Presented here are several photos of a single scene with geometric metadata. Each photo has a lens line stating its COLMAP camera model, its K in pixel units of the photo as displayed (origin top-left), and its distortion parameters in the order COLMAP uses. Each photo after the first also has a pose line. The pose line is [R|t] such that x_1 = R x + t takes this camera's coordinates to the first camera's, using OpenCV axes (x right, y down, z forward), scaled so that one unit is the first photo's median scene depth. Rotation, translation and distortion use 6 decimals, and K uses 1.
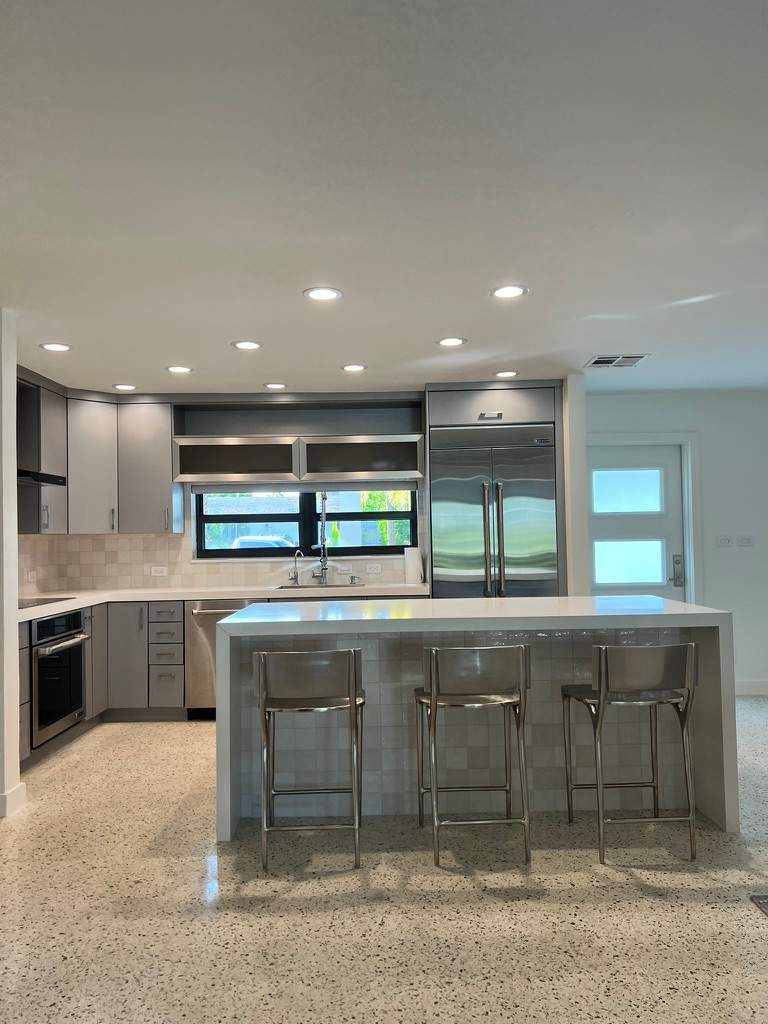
lens RADIAL K [[768.9, 0, 385.3], [0, 768.9, 509.0], [0, 0, 1]] dist [0.004221, -0.010028]
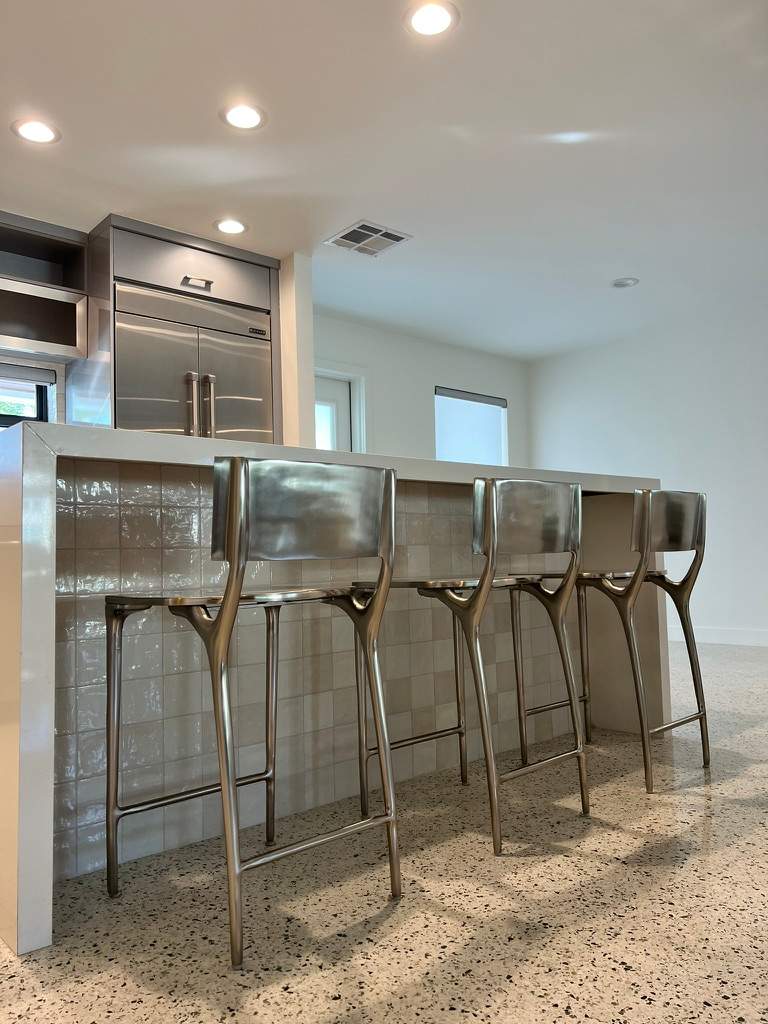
lens RADIAL K [[768.9, 0, 385.1], [0, 768.9, 515.6], [0, 0, 1]] dist [0.004221, -0.010028]
pose [[0.749696, 0.038358, 0.660670, -0.389951], [-0.019289, 0.999161, -0.036122, 0.235480], [-0.661501, 0.014337, 0.749807, 0.628964]]
